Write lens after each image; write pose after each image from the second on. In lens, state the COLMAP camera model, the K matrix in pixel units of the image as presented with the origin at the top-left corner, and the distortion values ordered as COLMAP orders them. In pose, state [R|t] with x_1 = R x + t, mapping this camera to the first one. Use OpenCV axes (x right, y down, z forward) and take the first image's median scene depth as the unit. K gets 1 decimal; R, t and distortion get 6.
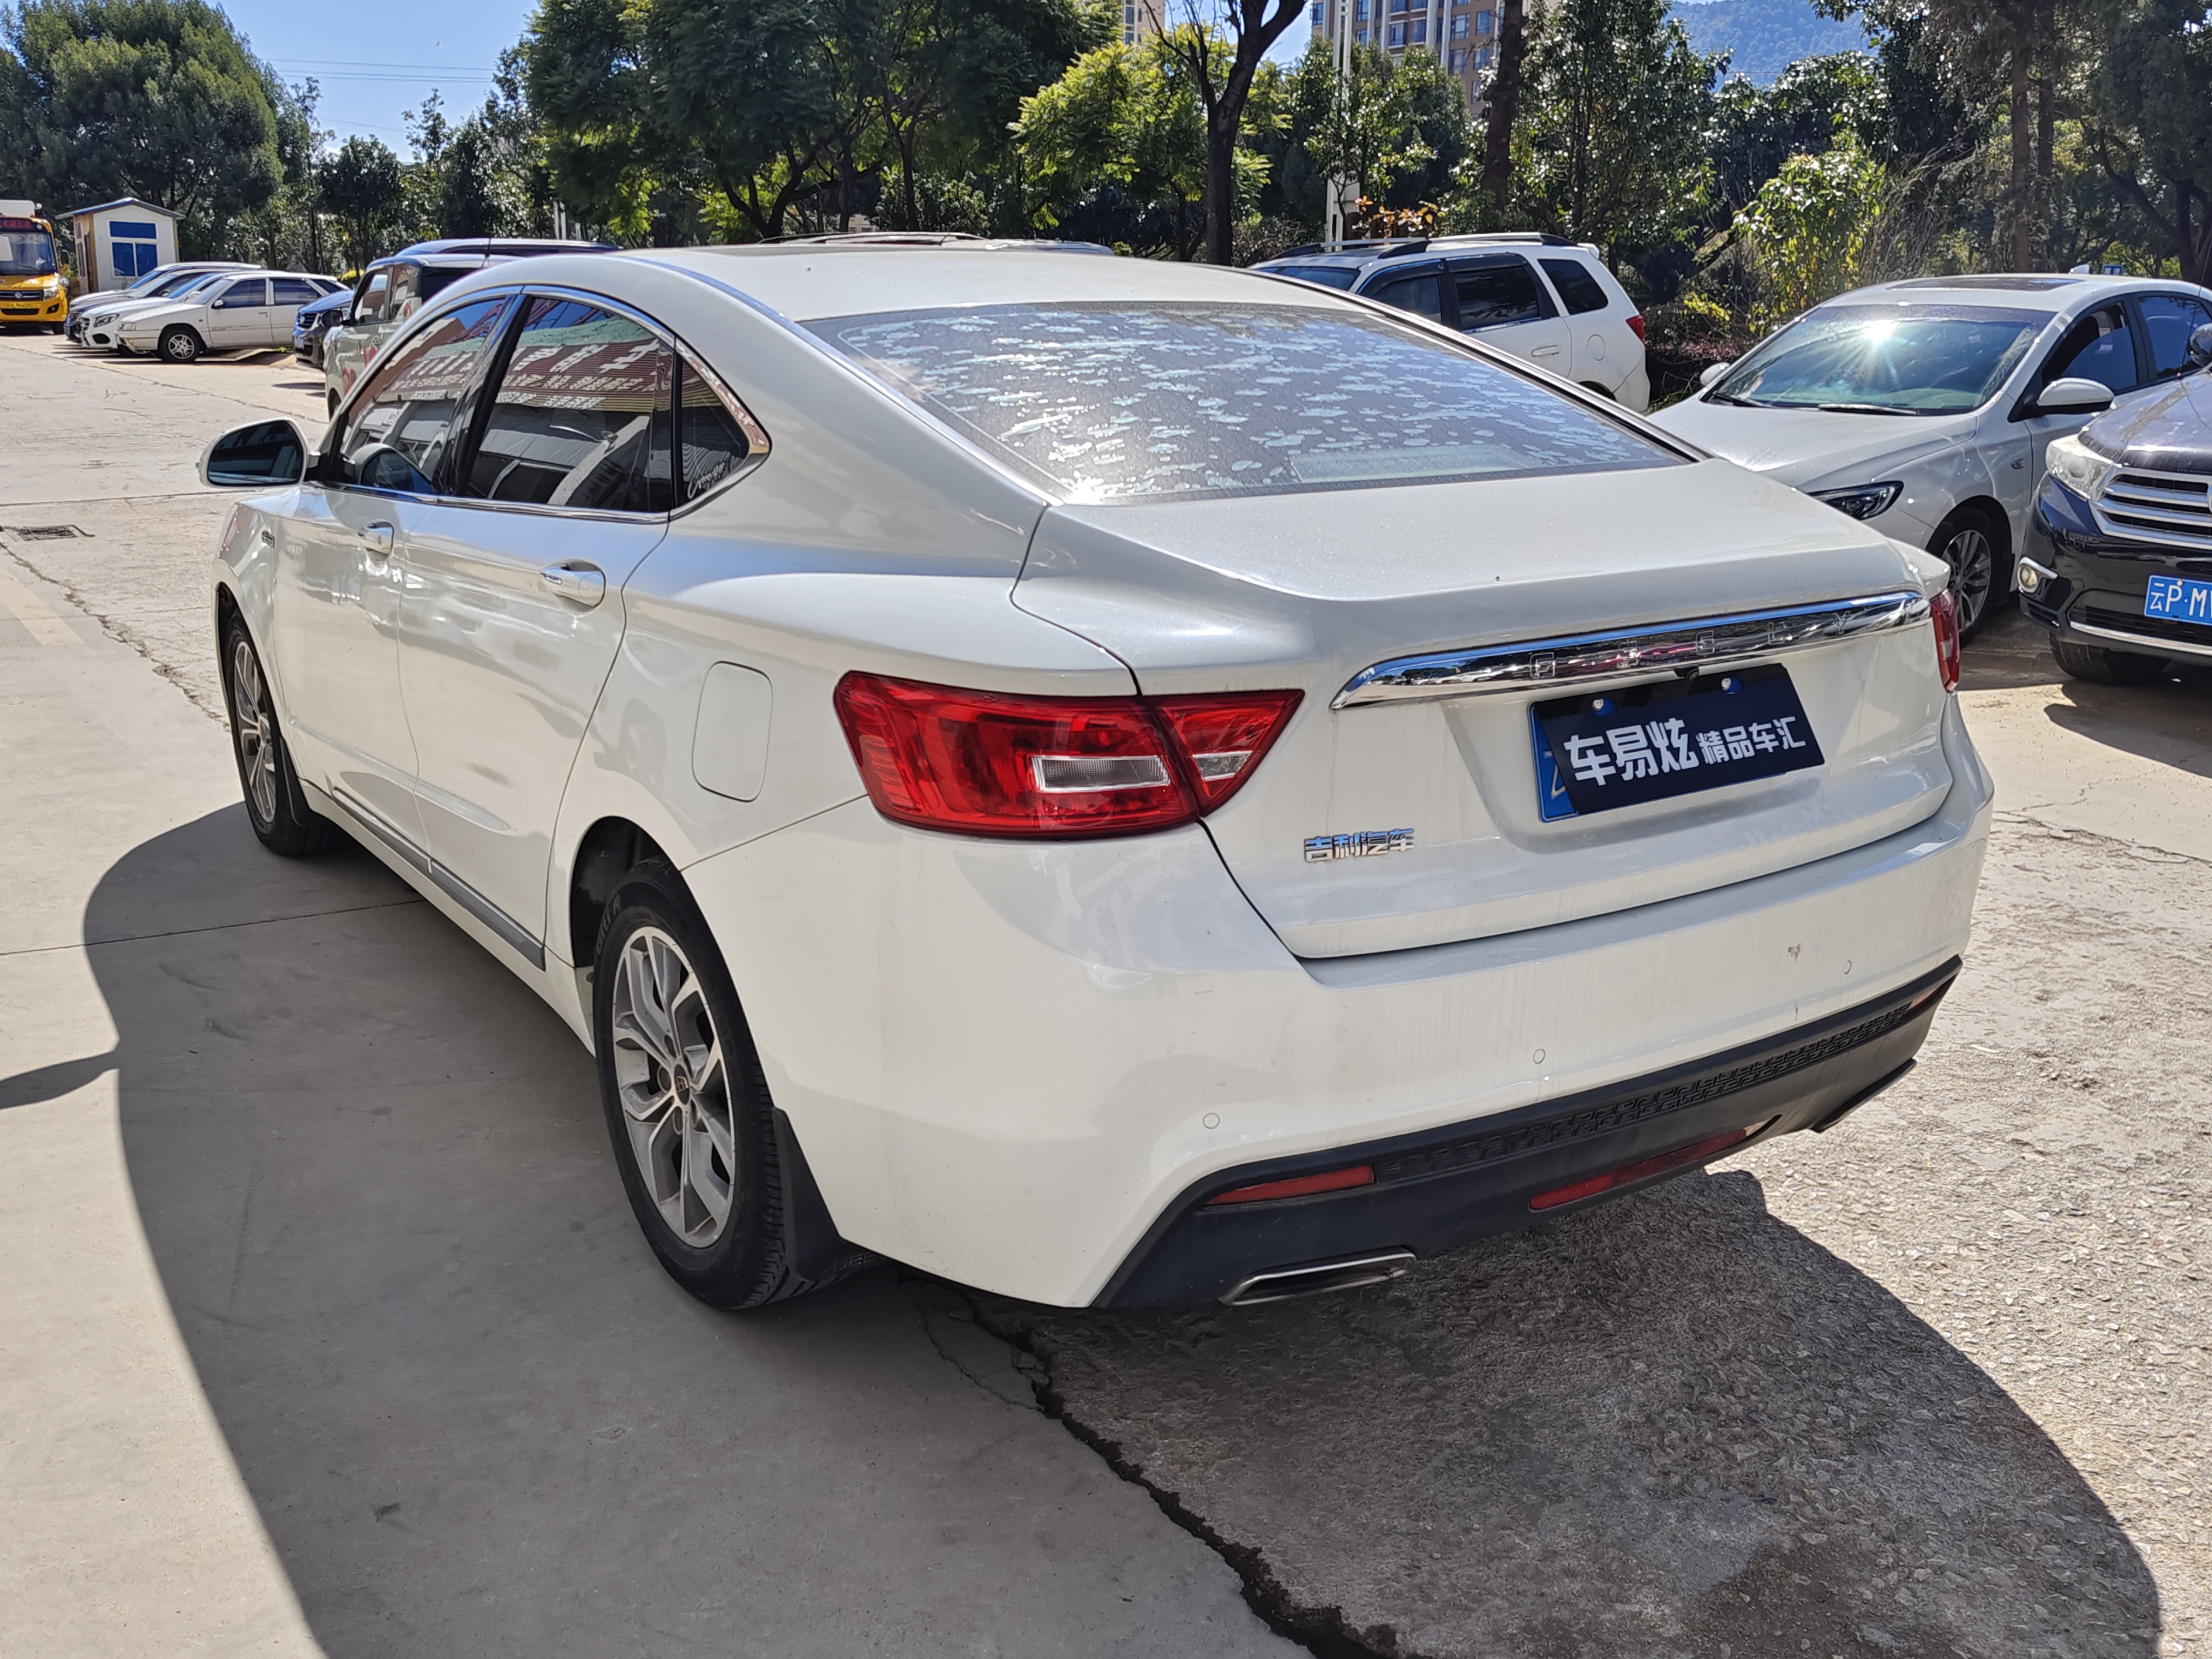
lens RADIAL K [[2021.1, 0, 1073.2], [0, 2021.1, 838.5], [0, 0, 1]] dist [0.106499, -0.163483]
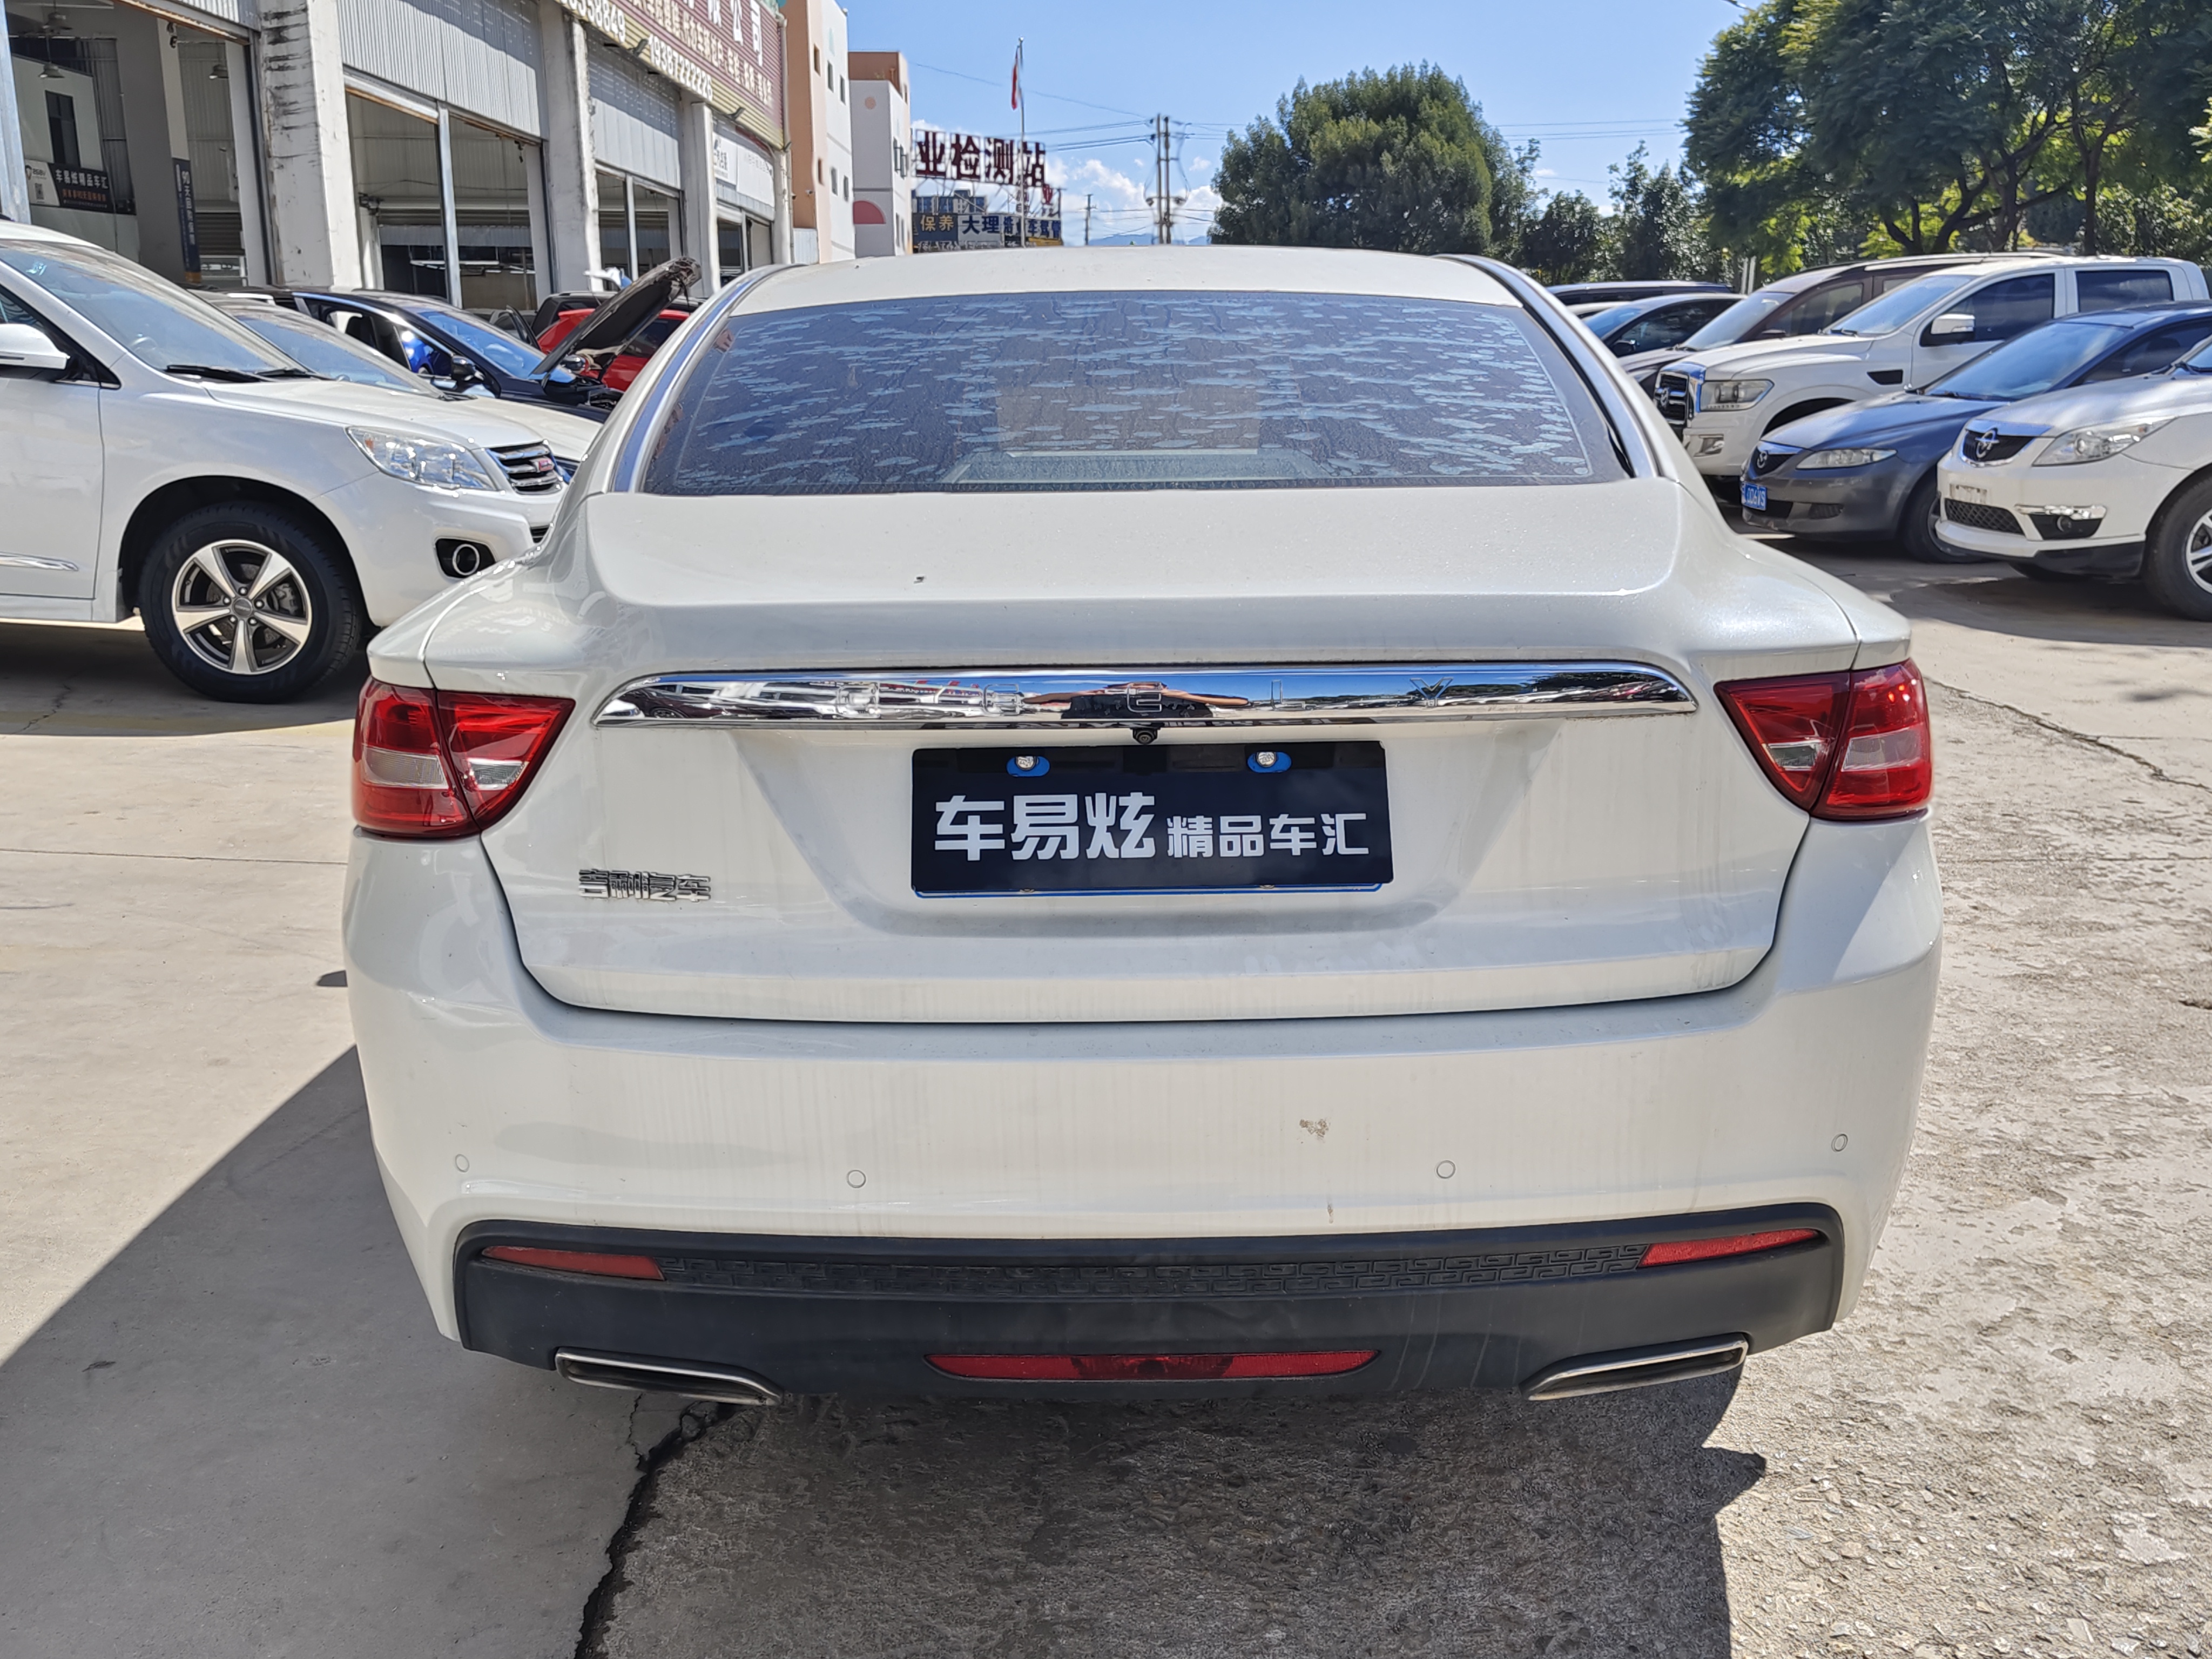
lens RADIAL K [[1983.6, 0, 1106.0], [0, 1983.6, 829.5], [0, 0, 1]] dist [0.106689, -0.170537]
pose [[0.829064, 0.120966, -0.545912, 0.639425], [-0.133287, 0.990929, 0.017156, -0.051526], [0.543035, 0.058540, 0.837667, 0.328339]]
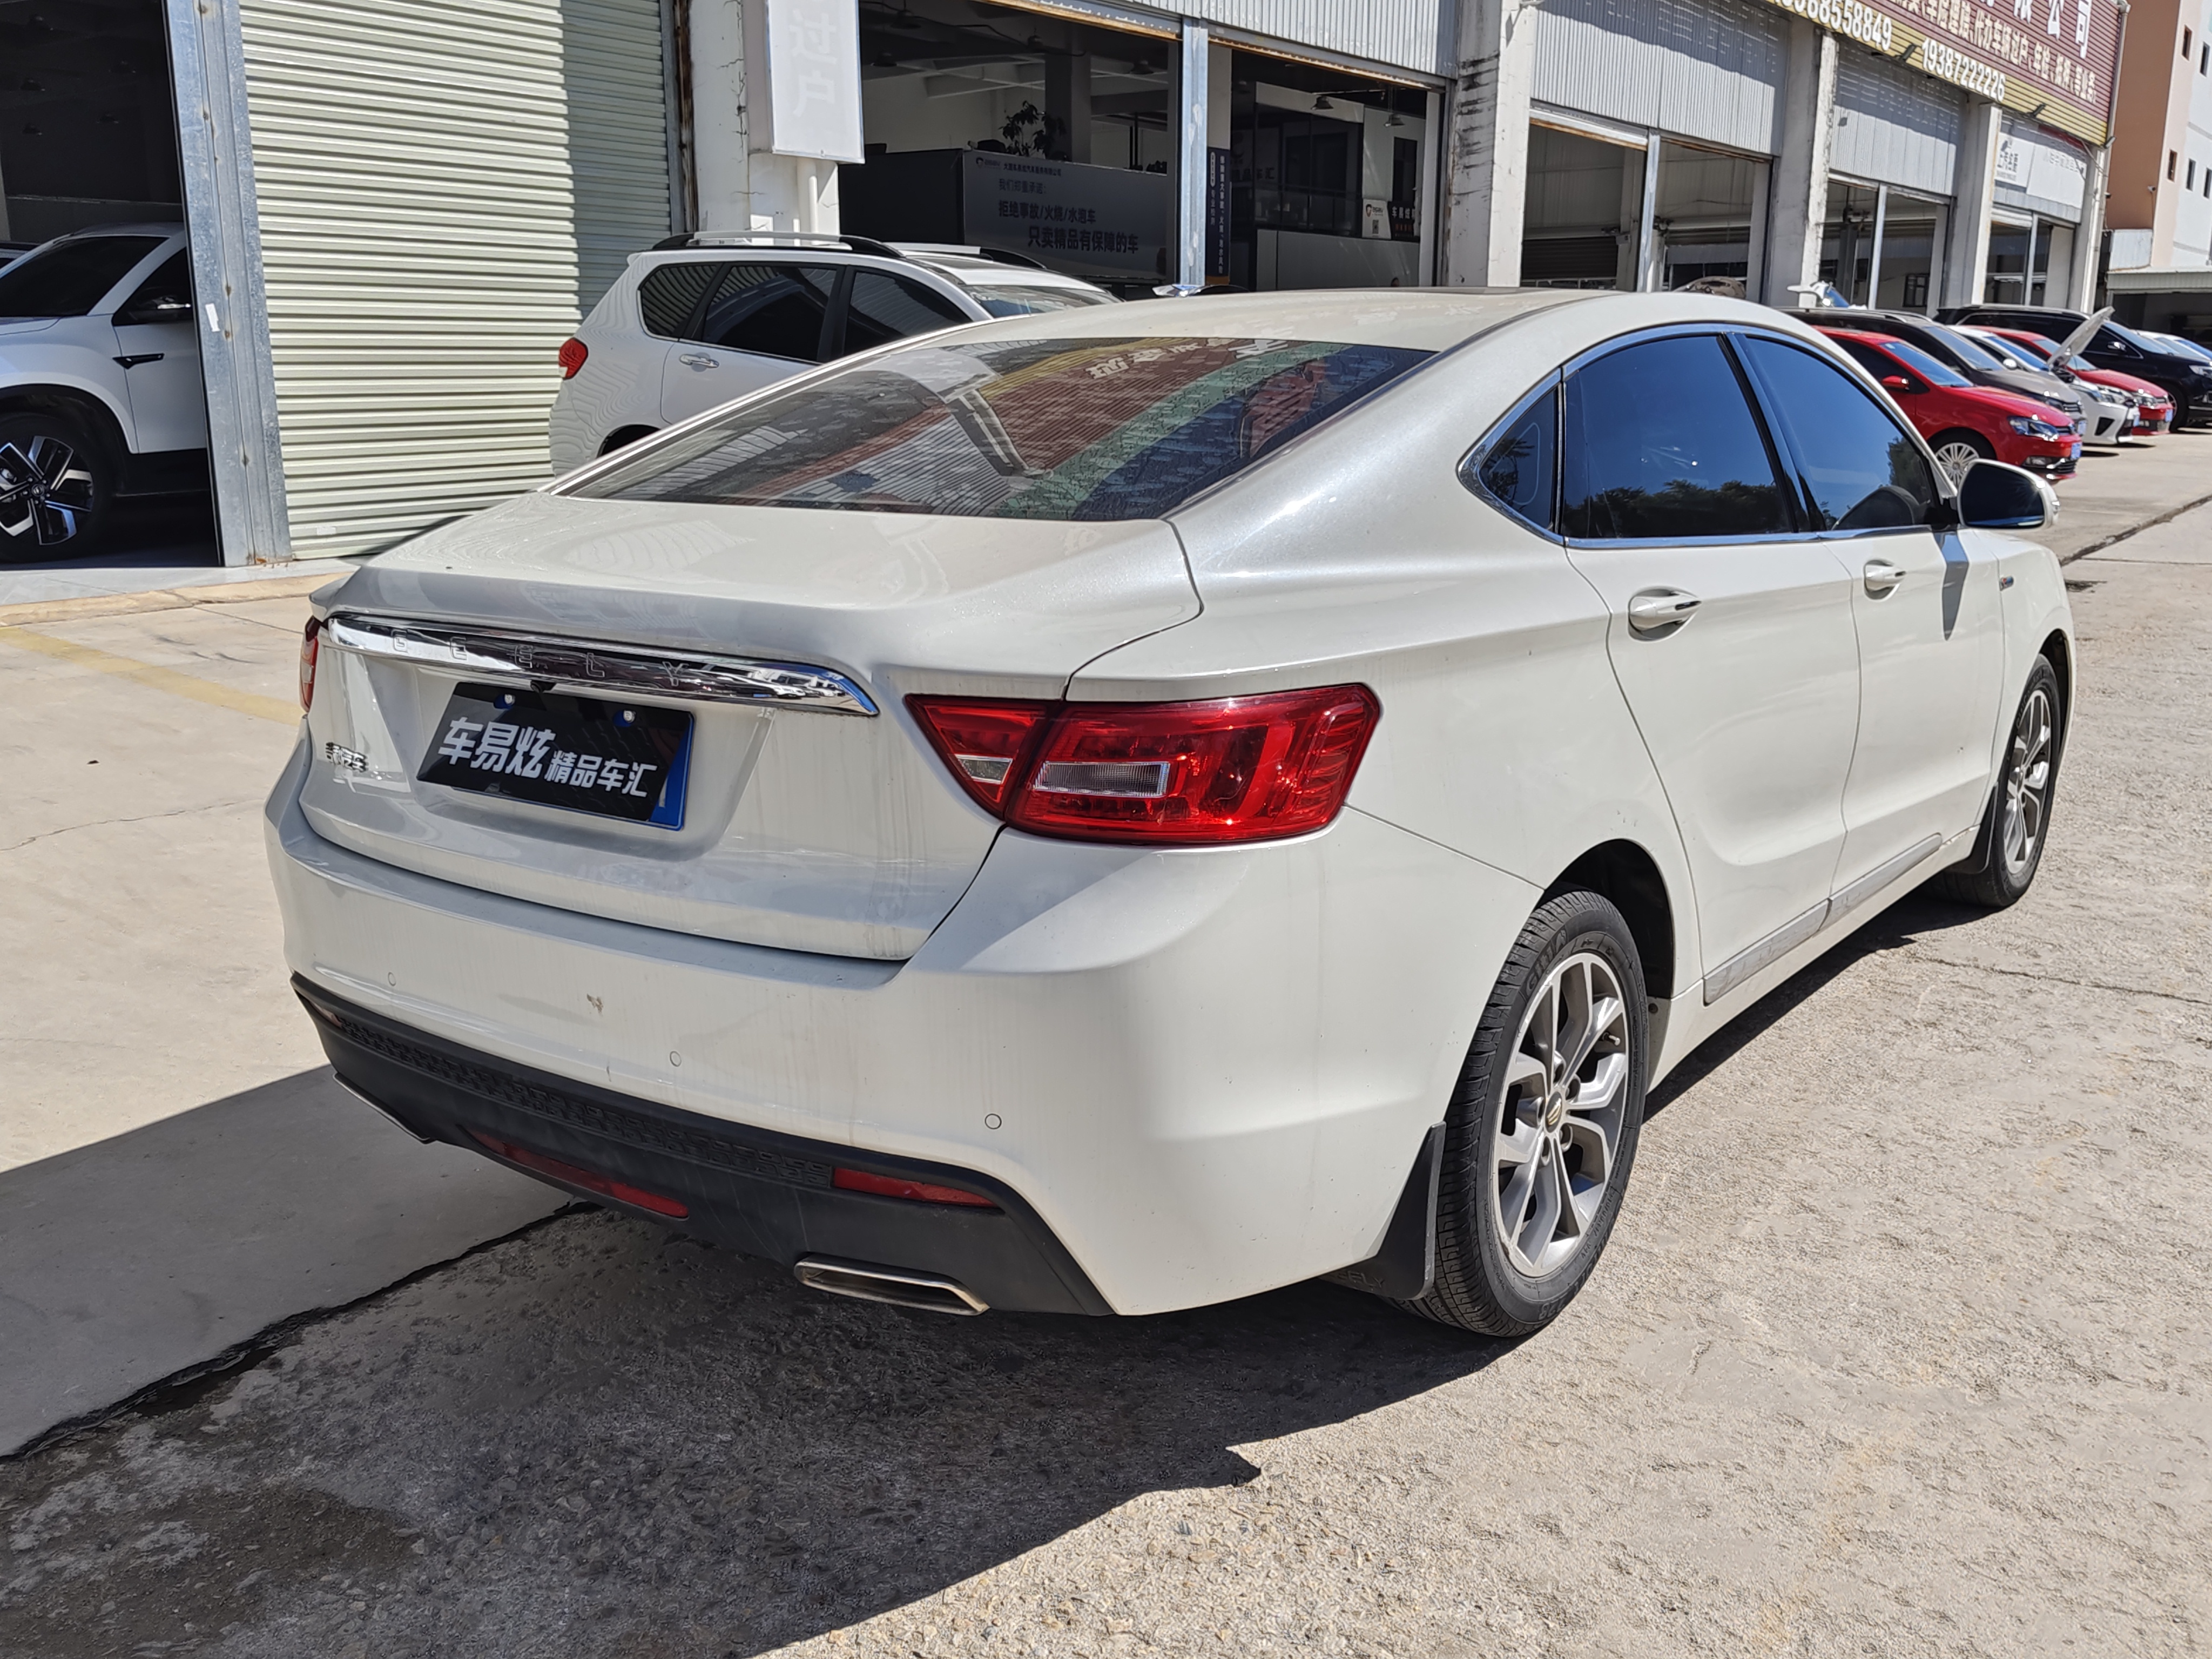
lens RADIAL K [[1983.6, 0, 1106.0], [0, 1983.6, 829.5], [0, 0, 1]] dist [0.106689, -0.170537]
pose [[0.329898, 0.208202, -0.920771, 1.212495], [-0.239479, 0.961927, 0.131706, -0.192674], [0.913136, 0.177055, 0.367198, 0.818308]]
